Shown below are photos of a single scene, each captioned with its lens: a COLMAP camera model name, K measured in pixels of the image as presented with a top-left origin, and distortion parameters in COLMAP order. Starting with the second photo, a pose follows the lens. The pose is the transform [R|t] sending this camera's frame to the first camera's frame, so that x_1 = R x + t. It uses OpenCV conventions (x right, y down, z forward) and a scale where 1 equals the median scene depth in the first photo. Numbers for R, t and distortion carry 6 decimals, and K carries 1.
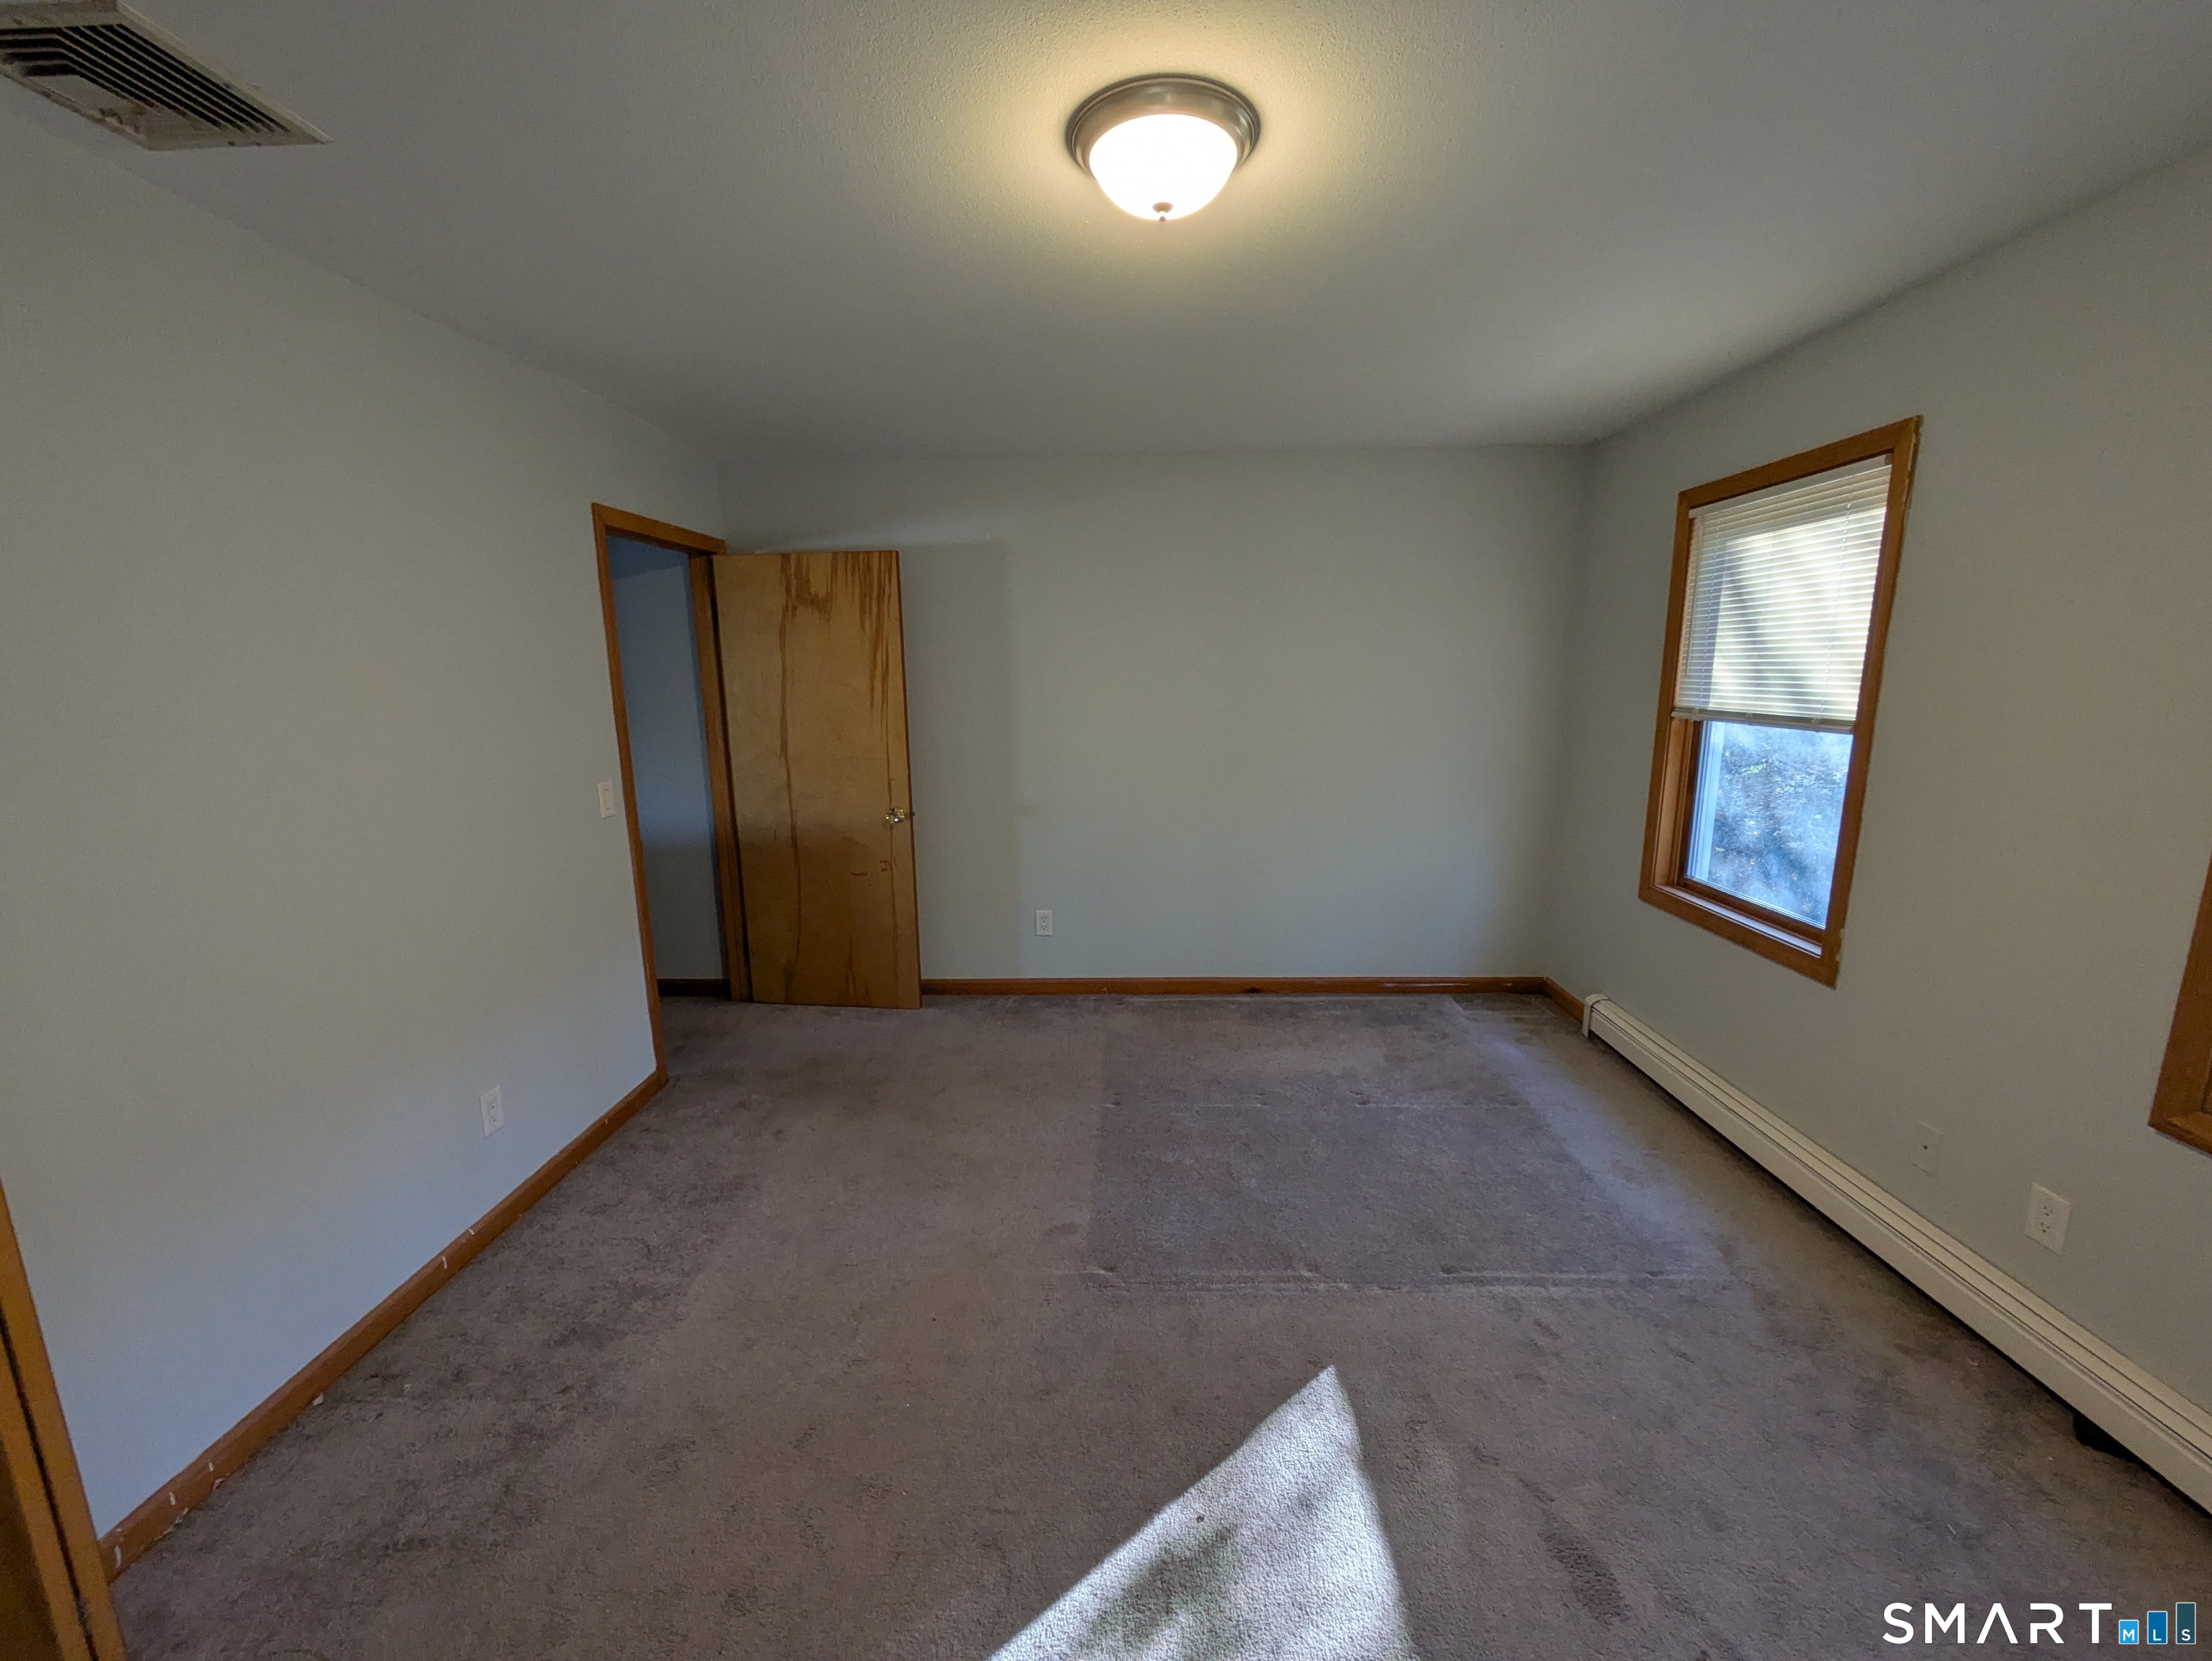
lens RADIAL K [[880.5, 0, 1110.4], [0, 880.5, 830.5], [0, 0, 1]] dist [-0.001531, 0.000364]
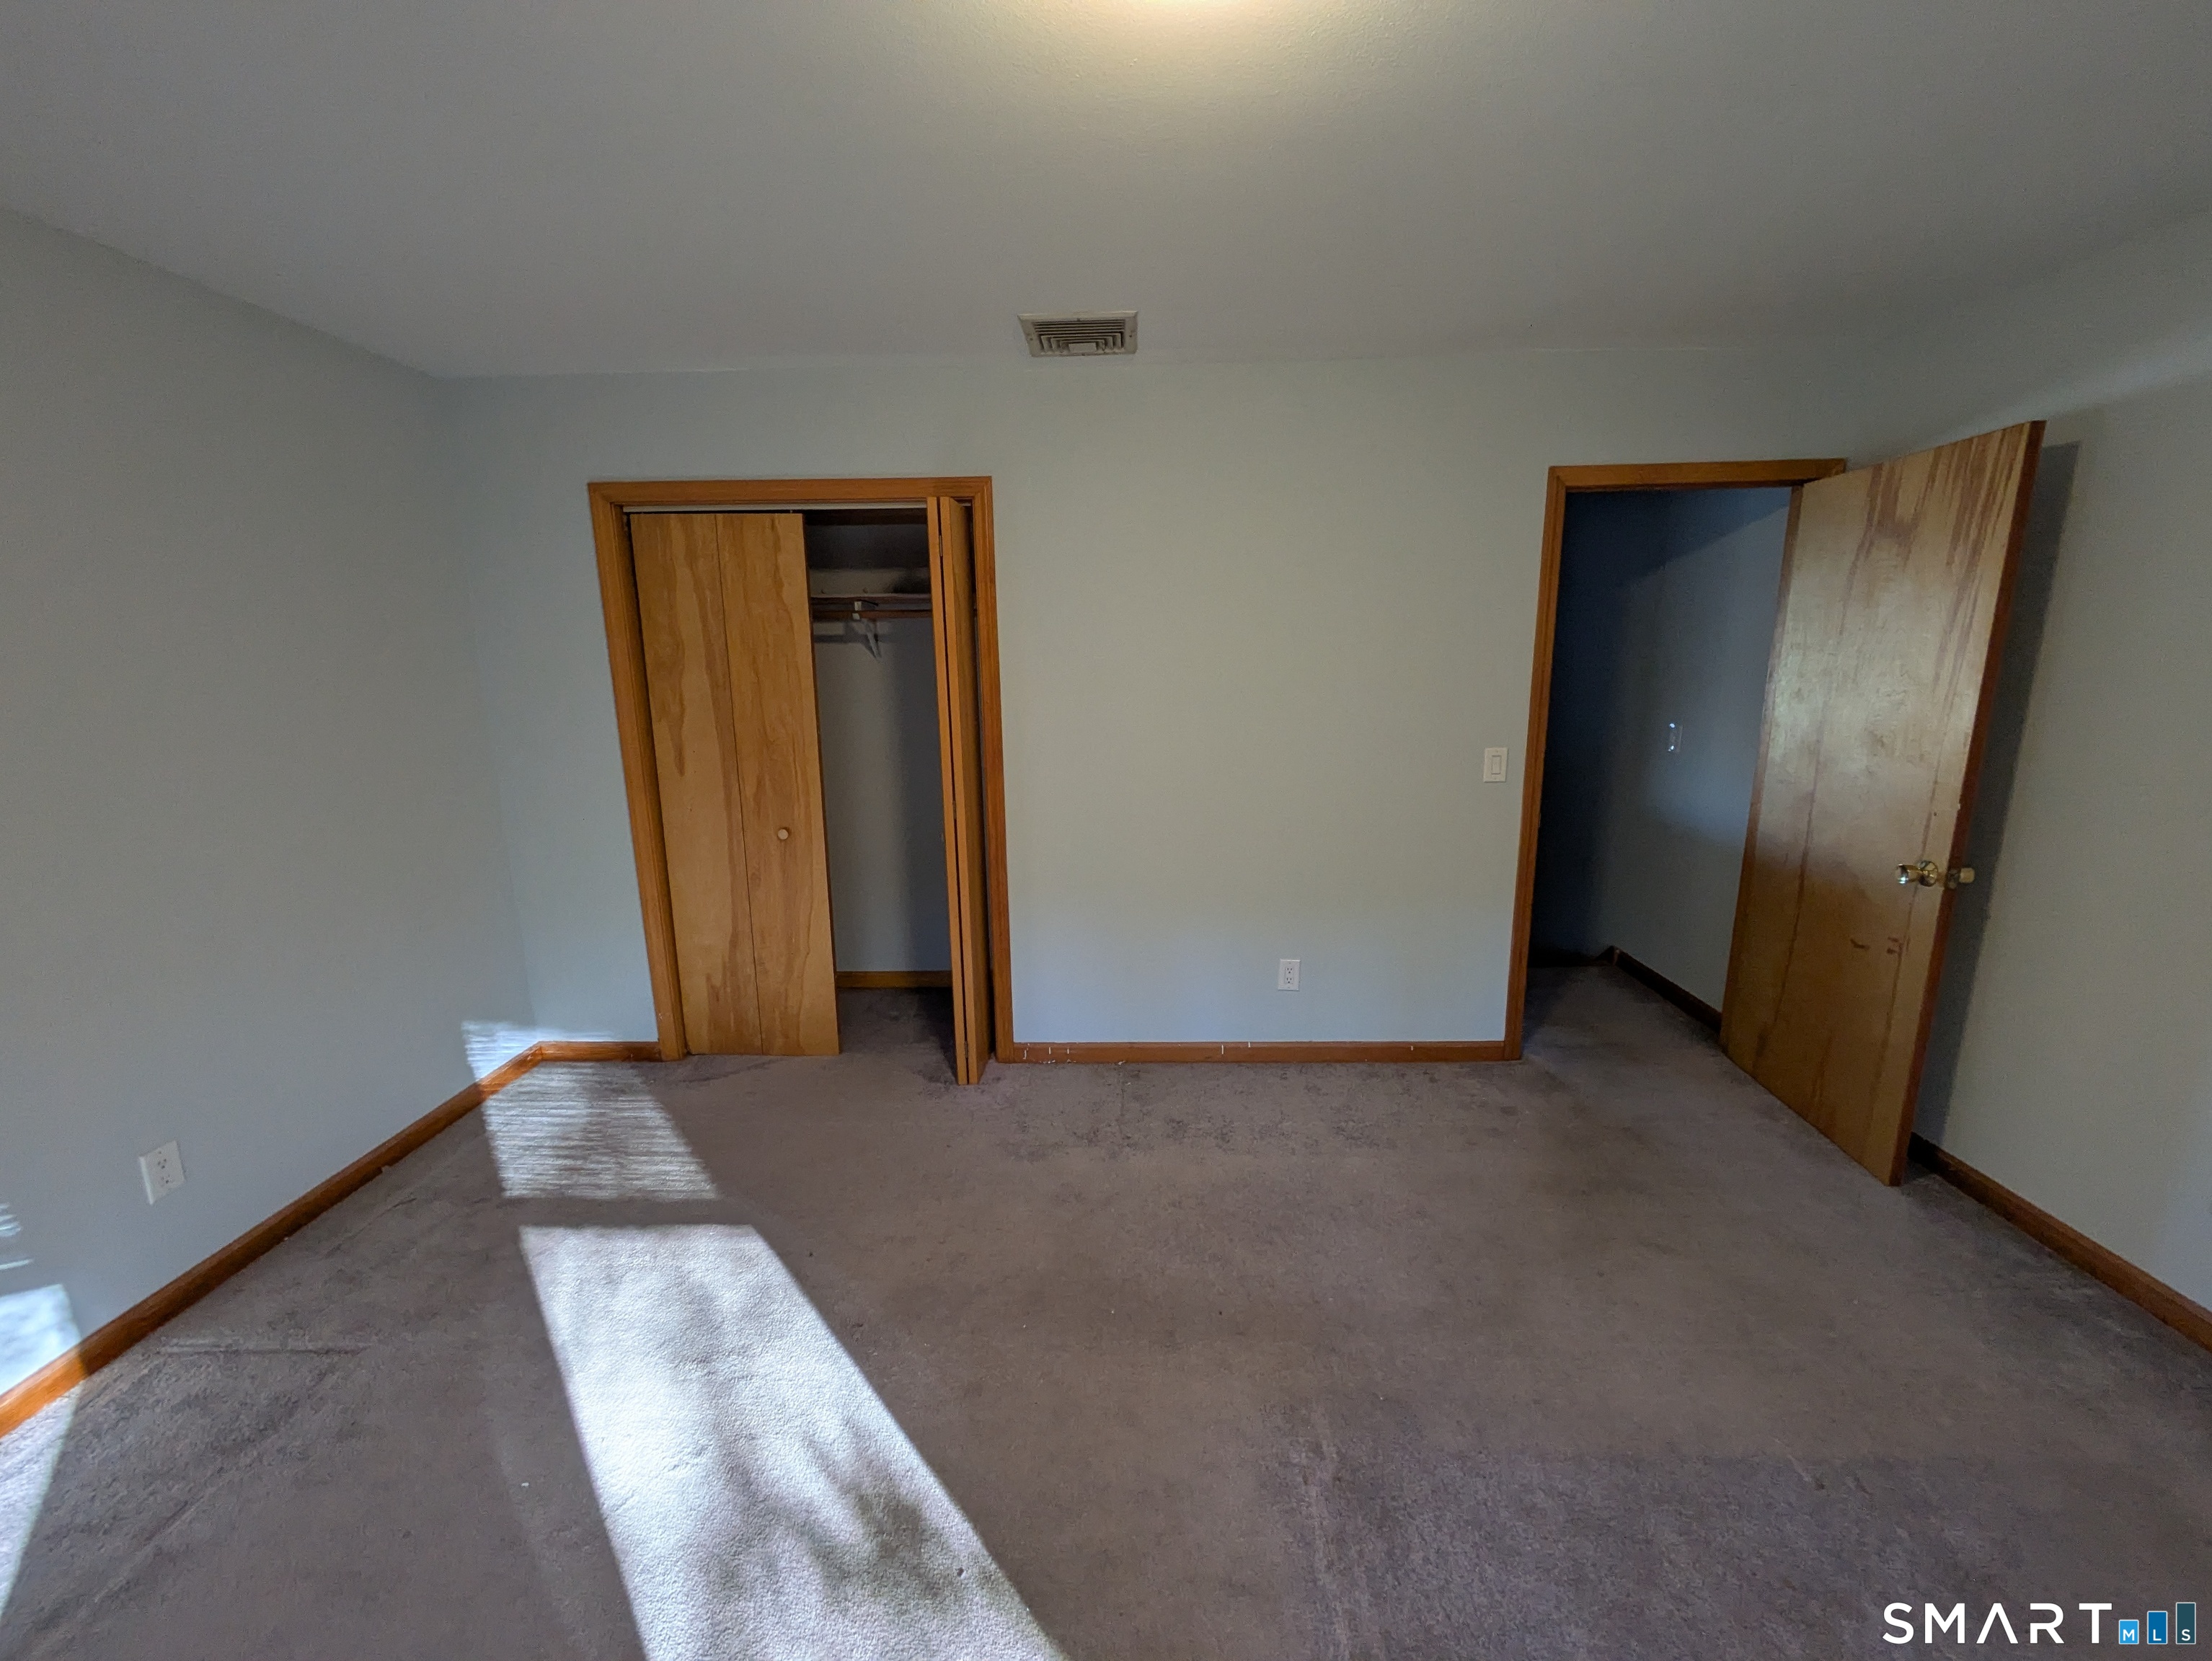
lens RADIAL K [[874.4, 0, 1110.1], [0, 874.4, 830.1], [0, 0, 1]] dist [-0.000089, 0.000076]
pose [[-0.002481, 0.212501, -0.977158, 0.480347], [-0.168291, 0.963135, 0.209878, -0.108533], [0.985734, 0.164968, 0.033372, 0.579311]]
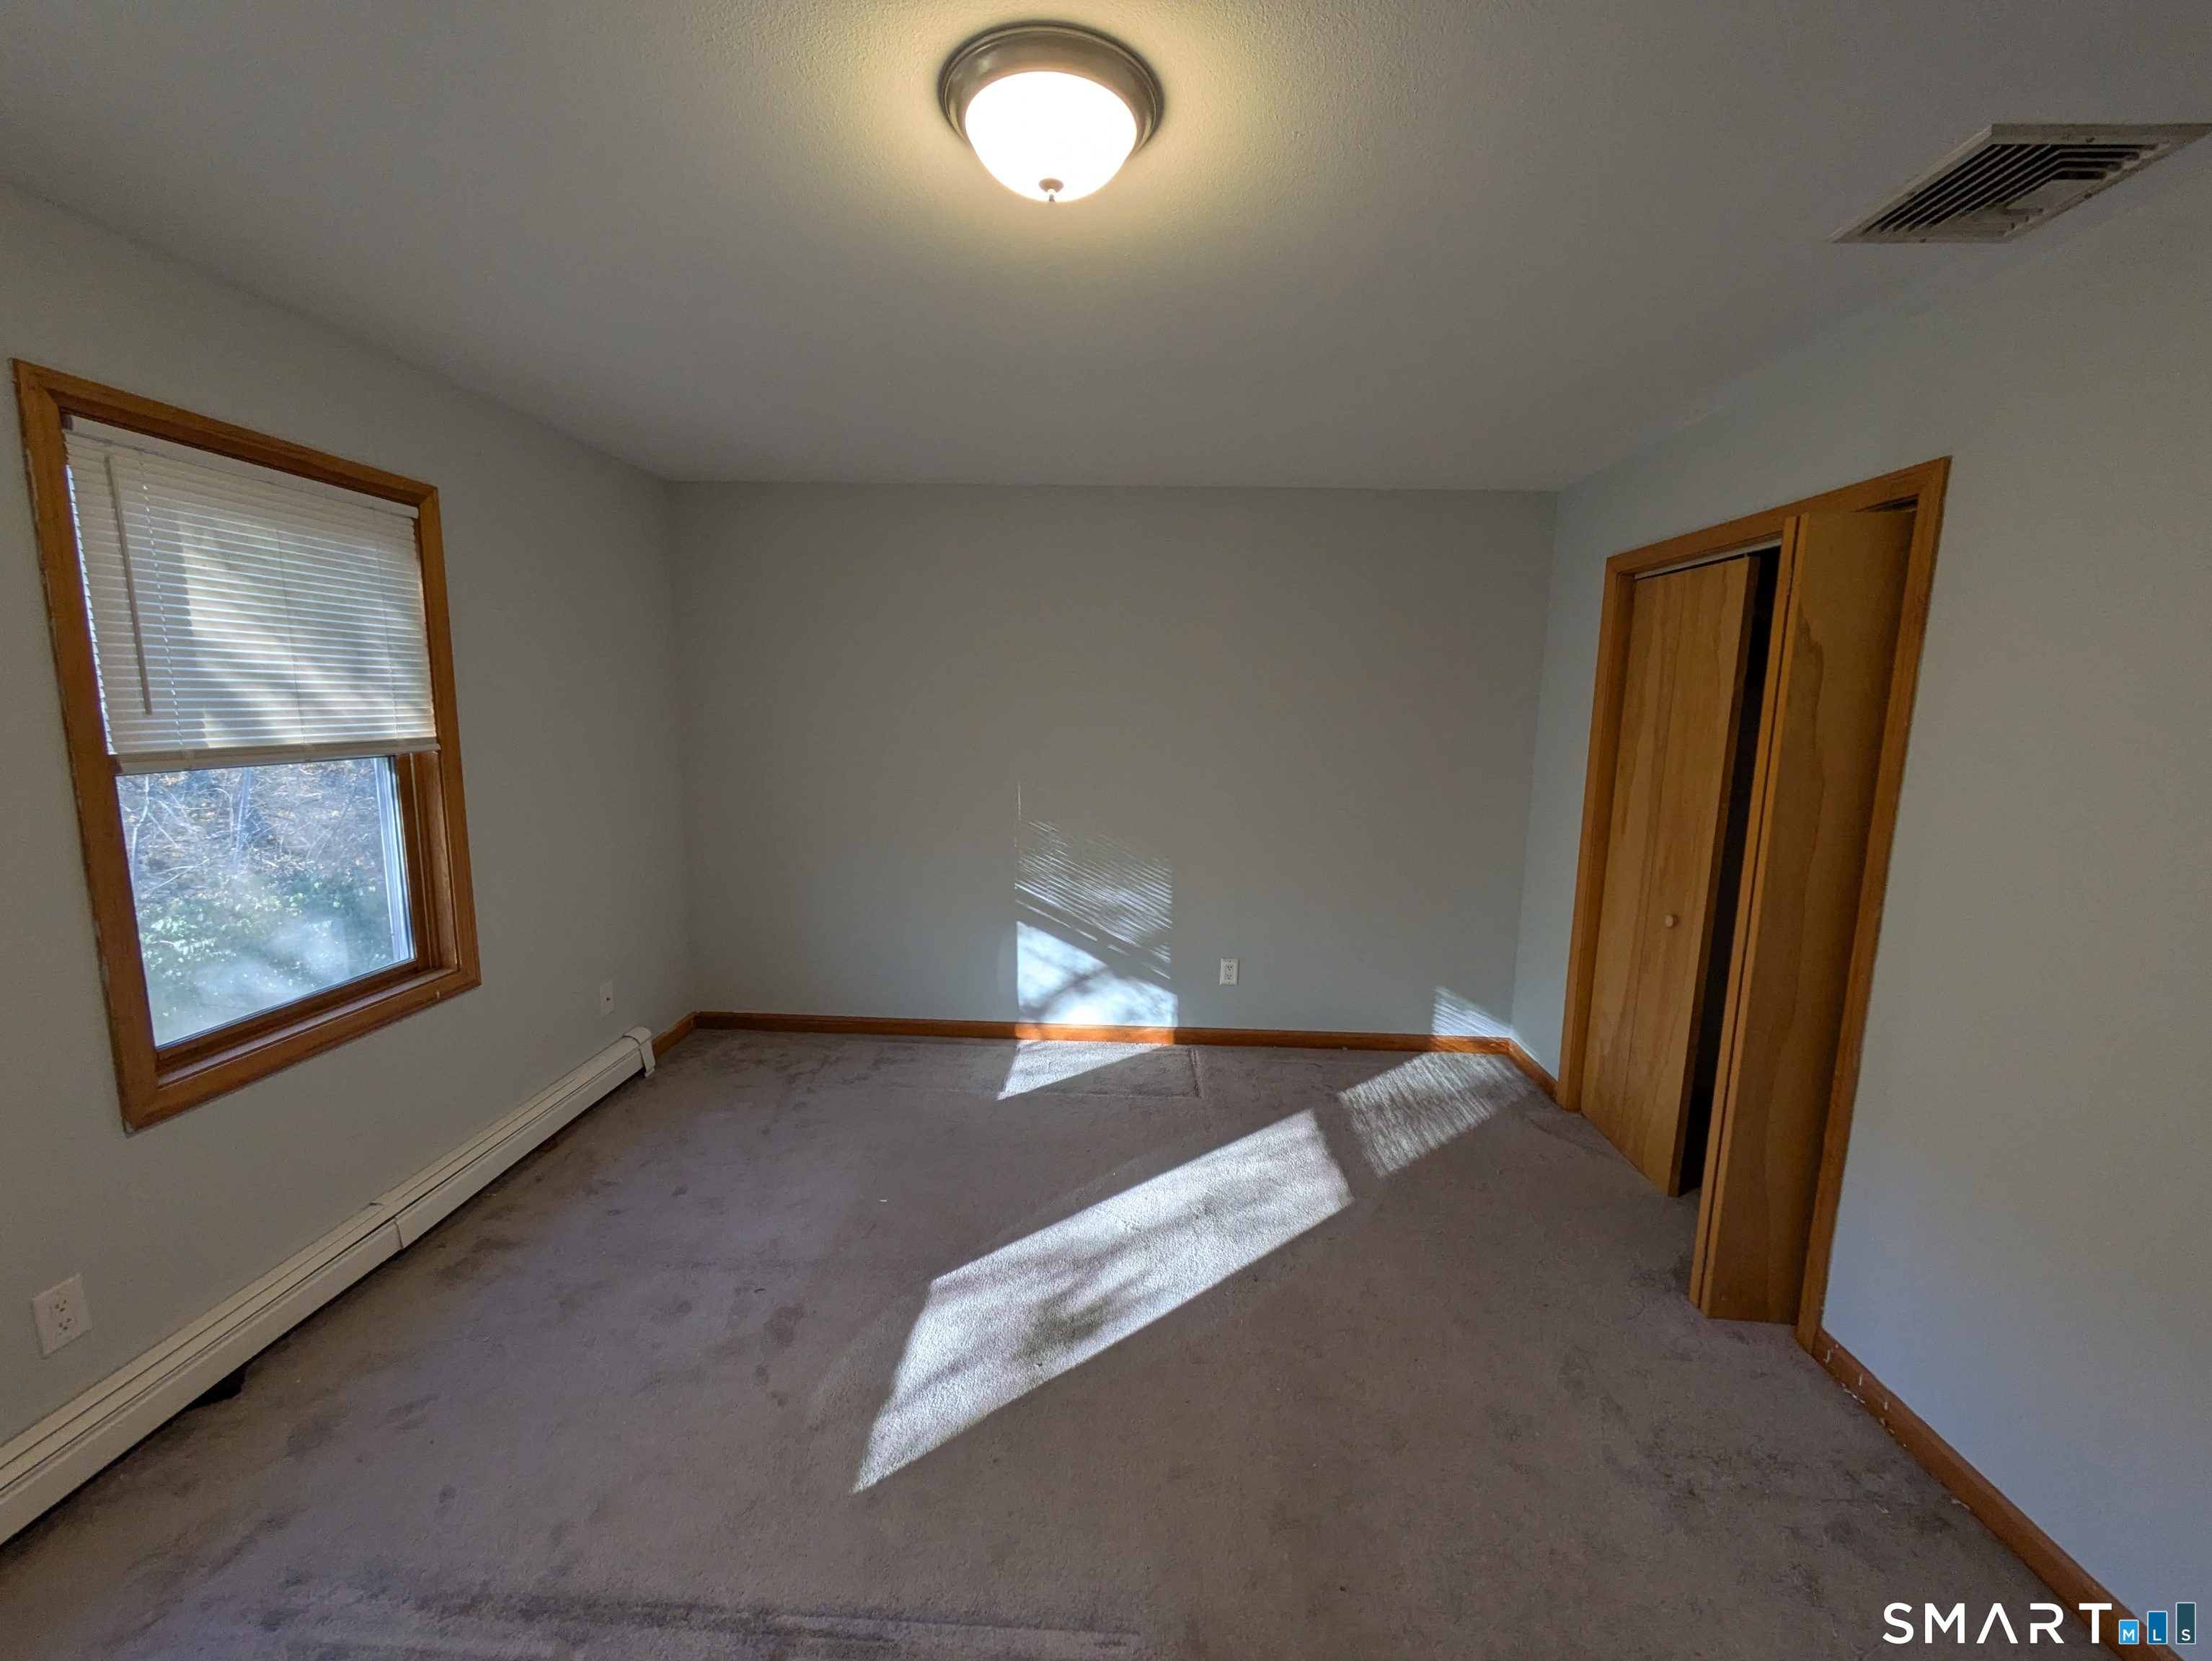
lens RADIAL K [[880.5, 0, 1110.4], [0, 880.5, 830.5], [0, 0, 1]] dist [-0.001531, 0.000364]
pose [[-0.999873, -0.008647, 0.013400, -0.007723], [-0.003834, 0.945939, 0.324322, -0.218776], [-0.015480, 0.324230, -0.945852, 1.141009]]
